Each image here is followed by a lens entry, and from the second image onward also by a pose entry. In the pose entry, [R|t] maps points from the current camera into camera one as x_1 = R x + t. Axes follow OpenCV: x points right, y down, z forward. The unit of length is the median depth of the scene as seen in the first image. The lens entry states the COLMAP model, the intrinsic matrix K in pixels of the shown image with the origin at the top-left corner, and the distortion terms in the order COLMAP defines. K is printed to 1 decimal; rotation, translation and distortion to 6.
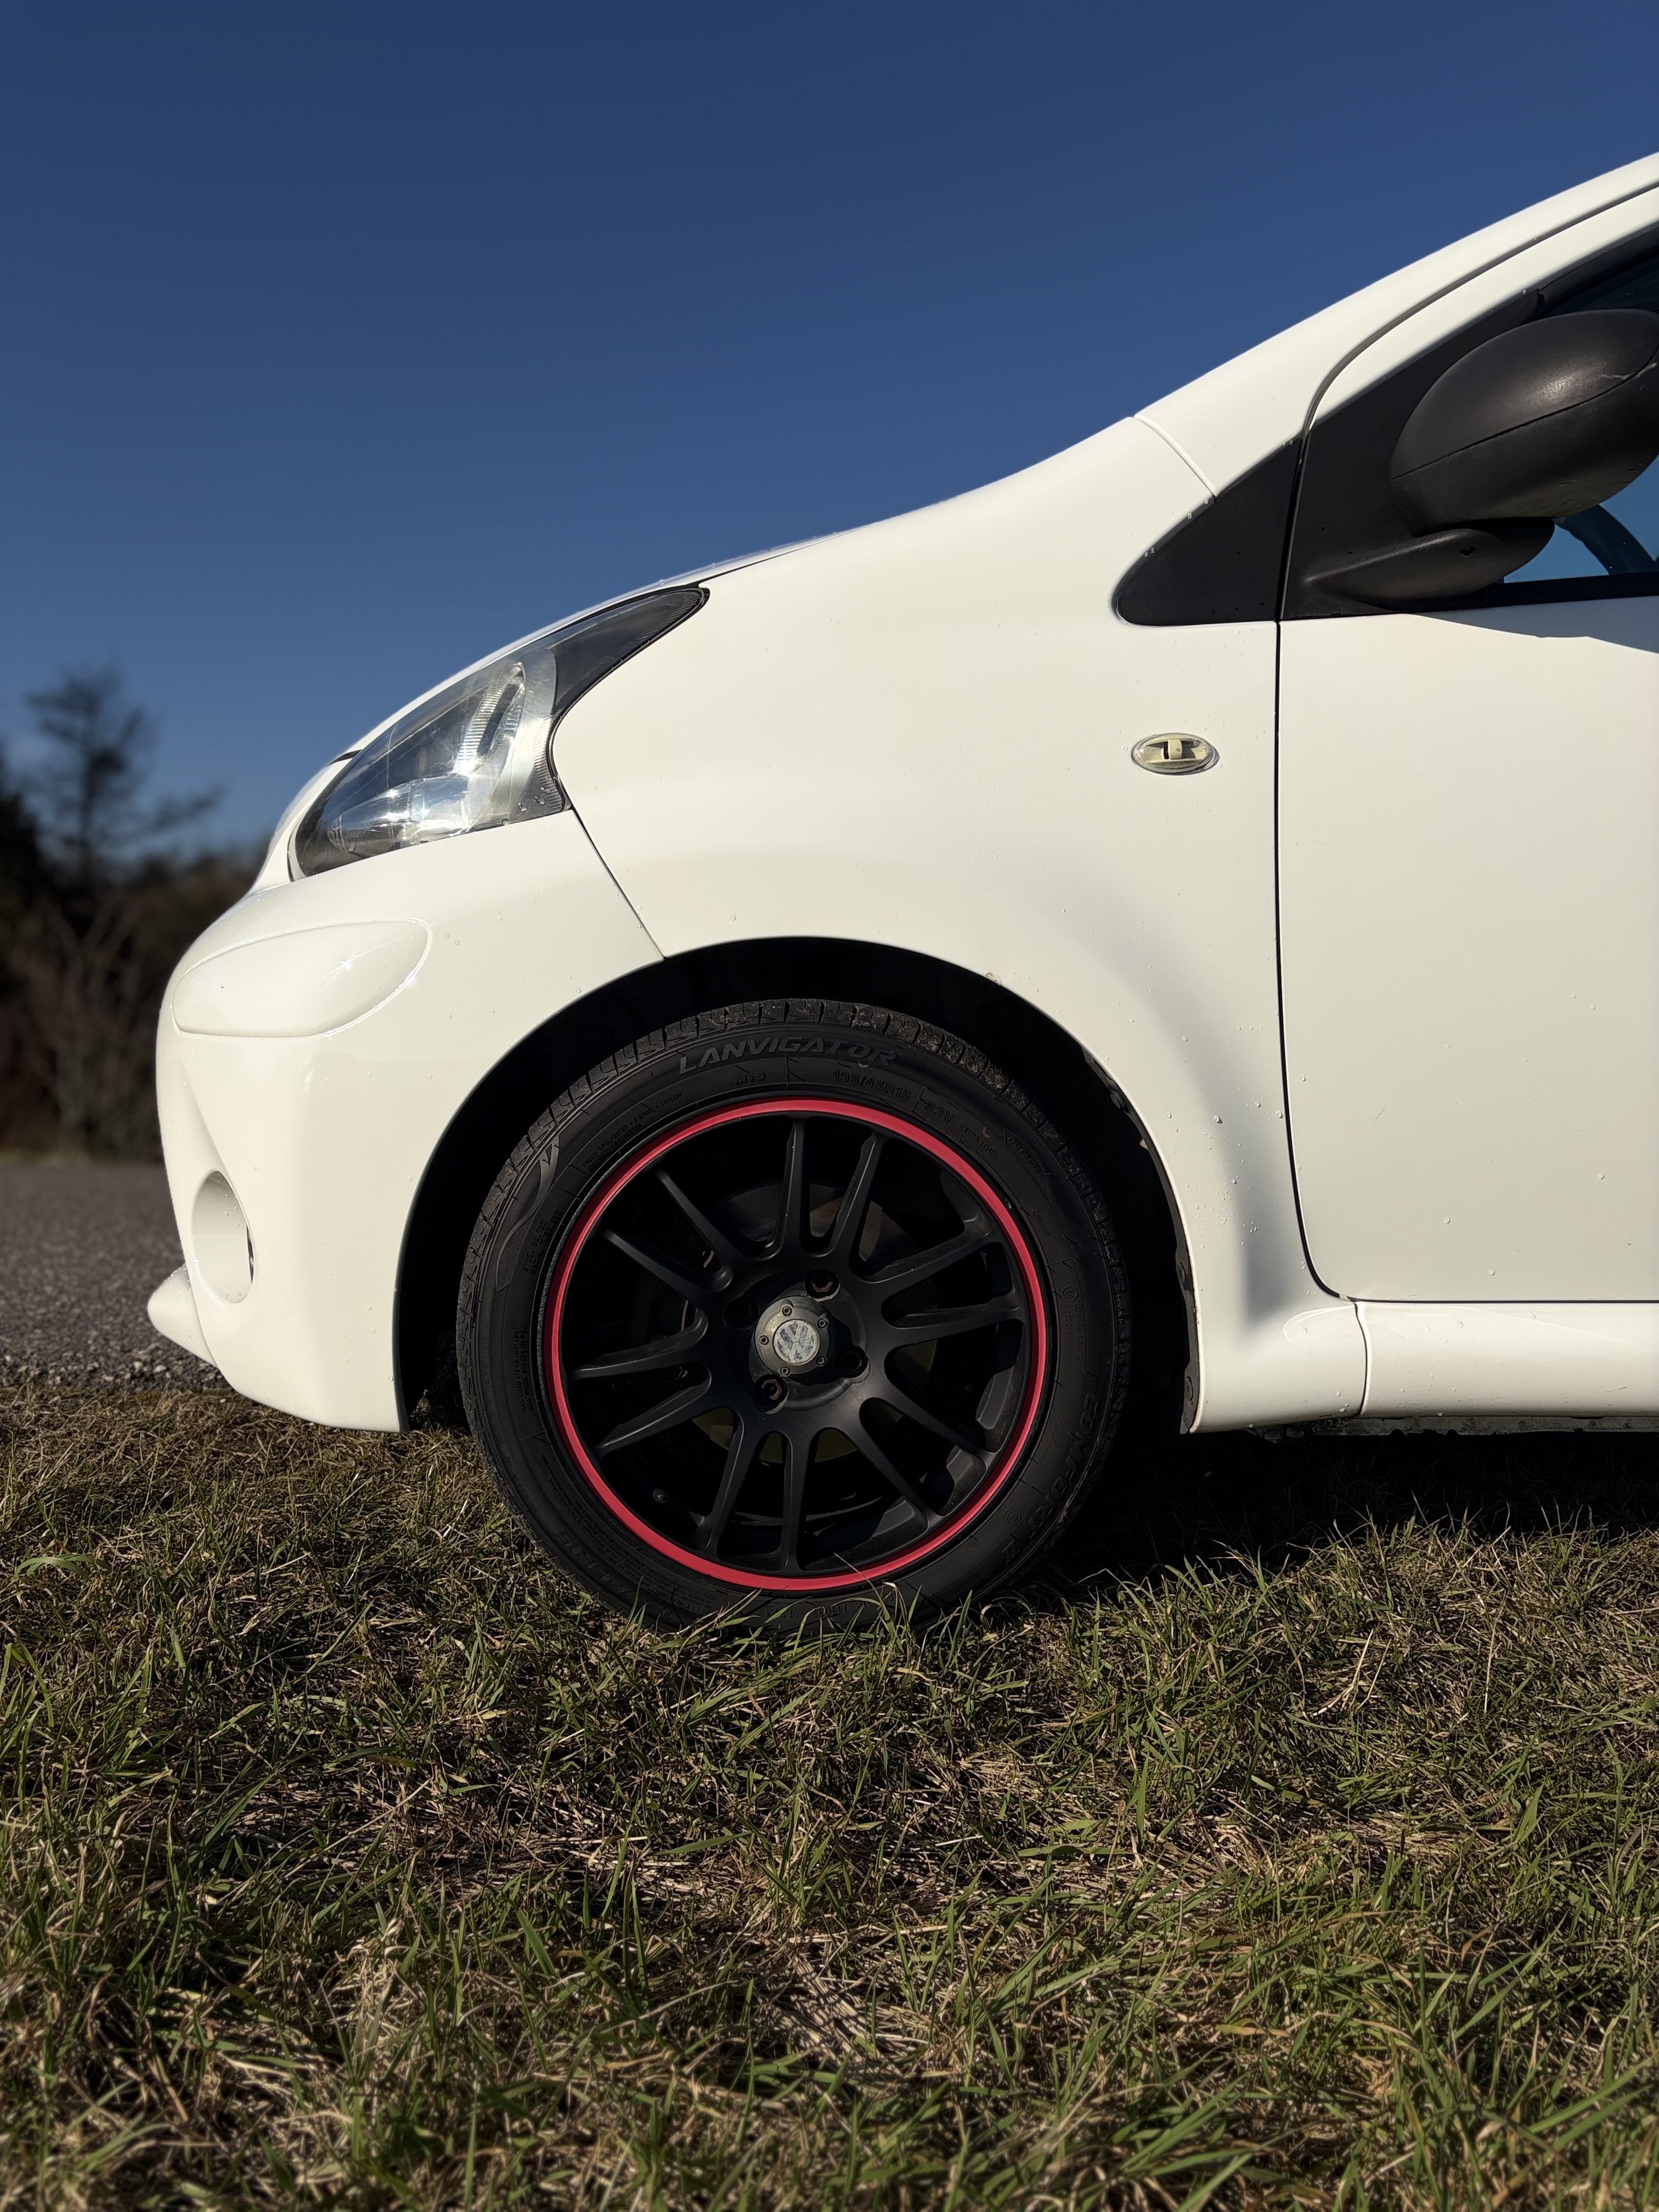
lens RADIAL K [[1661.2, 0, 832.5], [0, 1661.2, 1104.4], [0, 0, 1]] dist [0.007841, -0.002898]
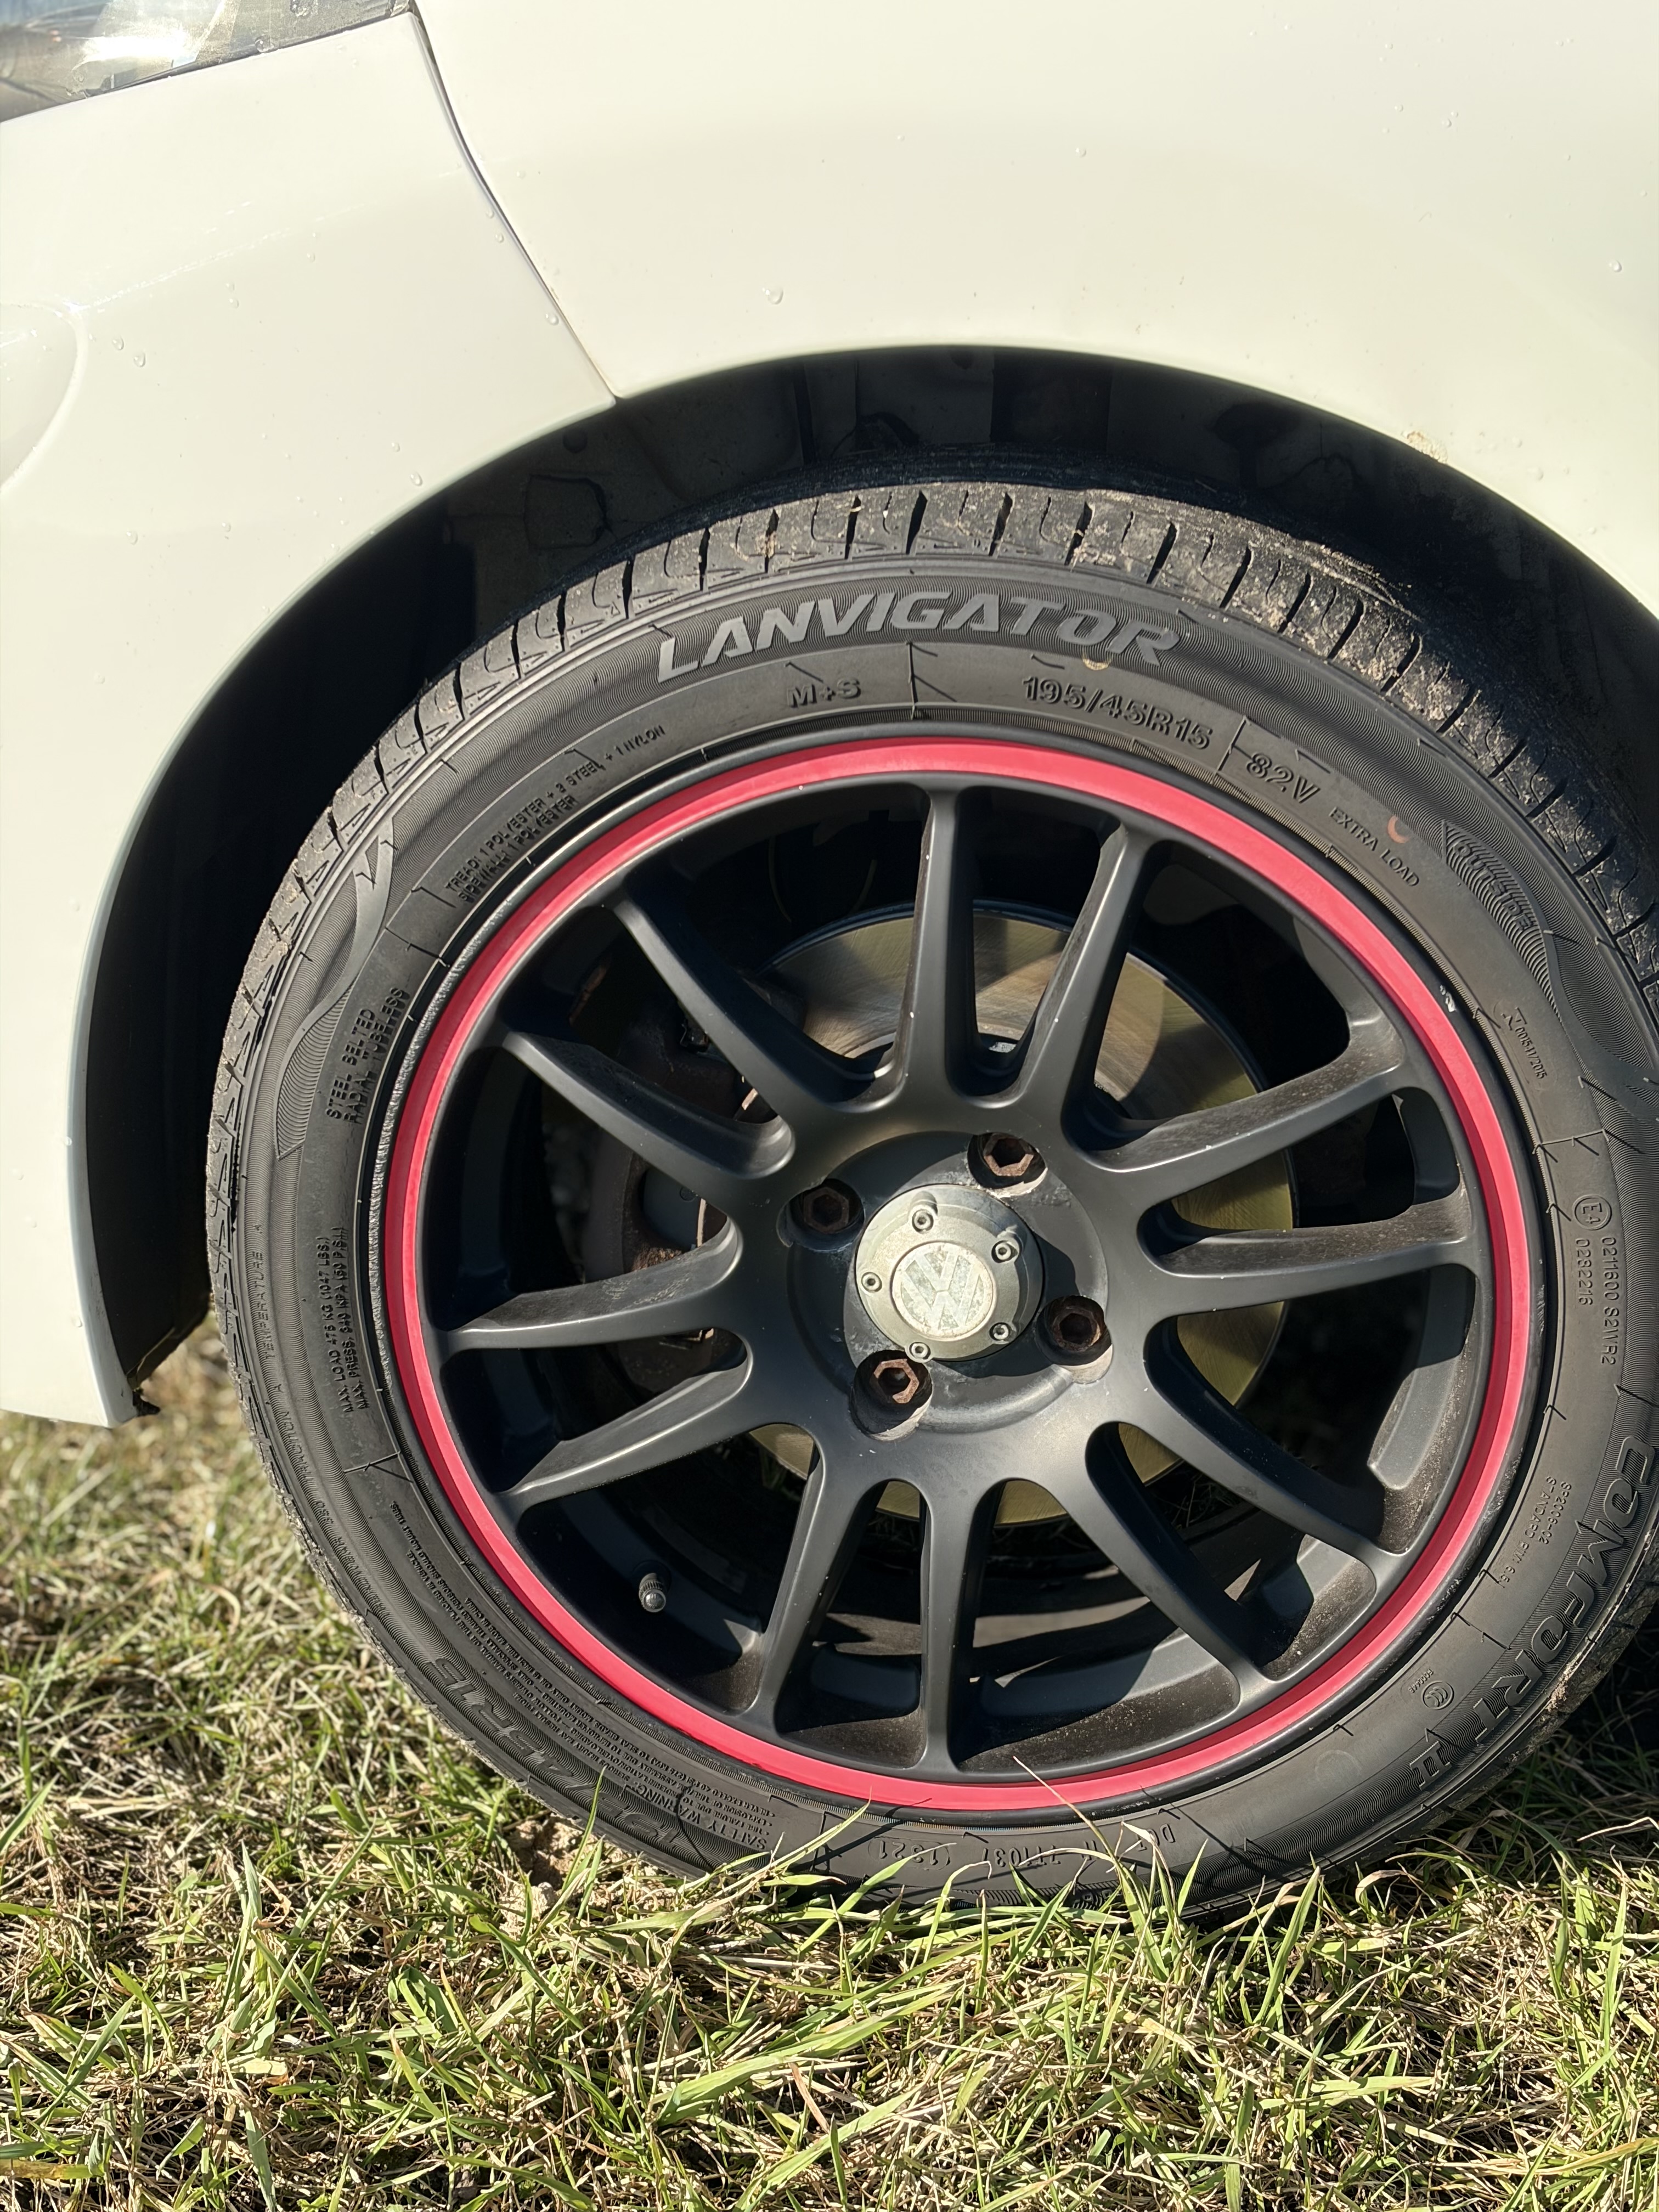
lens RADIAL K [[3175.0, 0, 827.9], [0, 3175.0, 1106.8], [0, 0, 1]] dist [0.008191, 0.000000]
pose [[0.982395, 0.036550, -0.183203, 0.099930], [0.008265, 0.971211, 0.238078, -0.103148], [0.186630, -0.235401, 0.953811, 0.212312]]
